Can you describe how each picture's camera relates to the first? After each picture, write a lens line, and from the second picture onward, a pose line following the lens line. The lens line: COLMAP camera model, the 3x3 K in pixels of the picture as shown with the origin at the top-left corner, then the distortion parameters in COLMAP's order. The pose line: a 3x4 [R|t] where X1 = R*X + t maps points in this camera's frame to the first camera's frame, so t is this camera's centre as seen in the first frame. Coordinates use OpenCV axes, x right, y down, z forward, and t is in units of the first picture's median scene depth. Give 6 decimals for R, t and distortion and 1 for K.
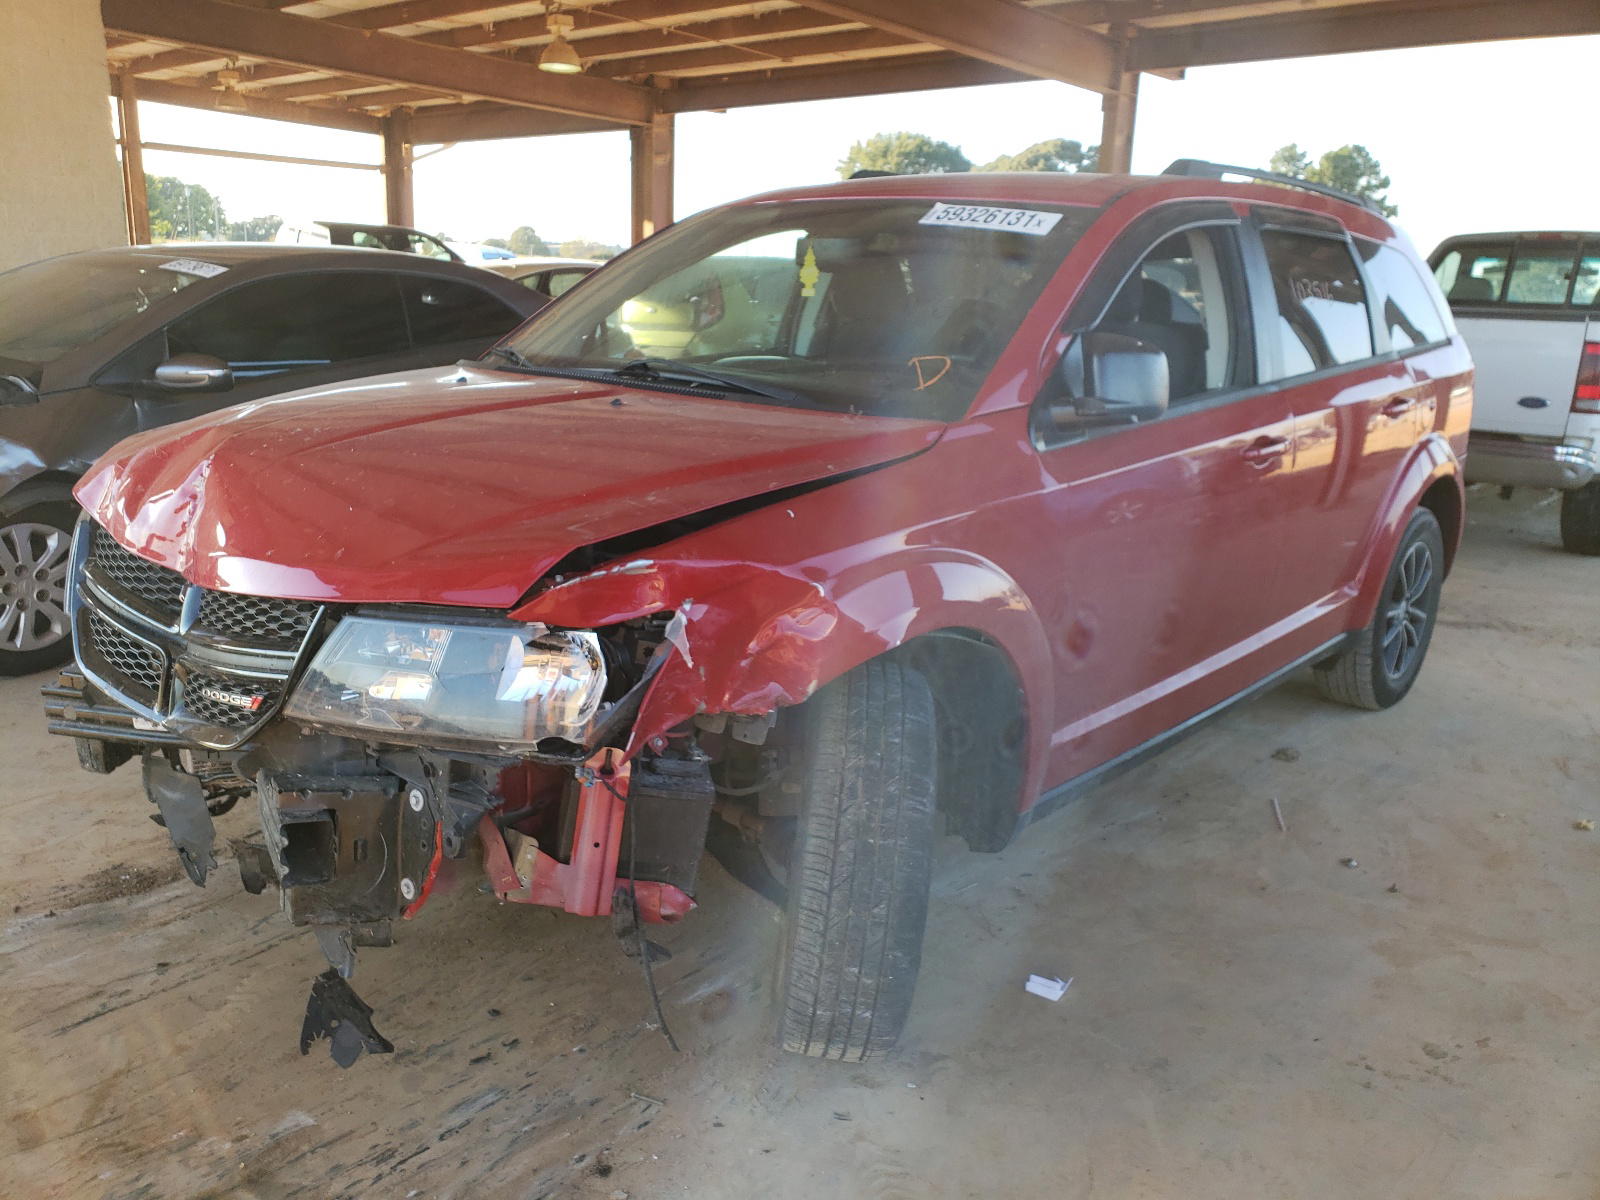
lens RADIAL K [[1236.8, 0, 800.0], [0, 1236.8, 600.0], [0, 0, 1]] dist [0.000355, -0.001286]
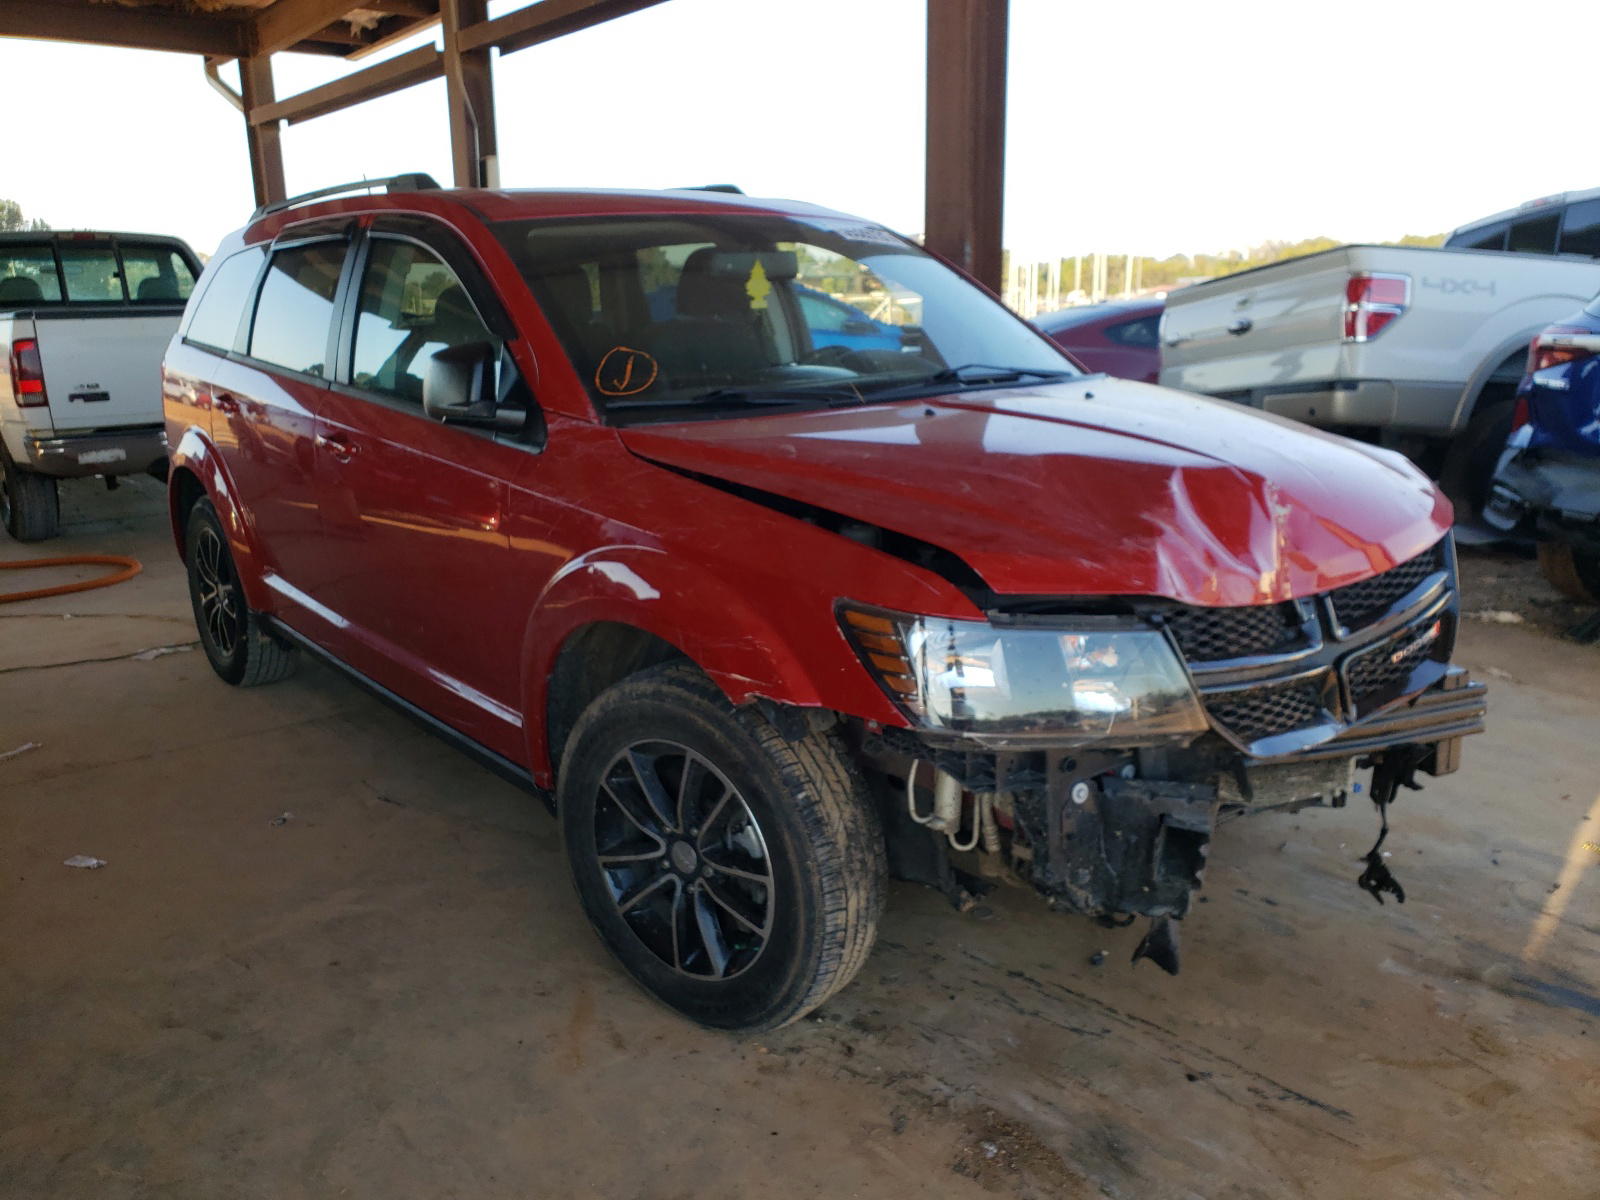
lens RADIAL K [[1236.8, 0, 800.0], [0, 1236.8, 600.0], [0, 0, 1]] dist [0.000355, -0.001286]
pose [[0.170474, -0.272114, 0.947044, -1.087829], [0.266638, 0.937995, 0.221517, -0.248406], [-0.948600, 0.214755, 0.232459, 0.817942]]
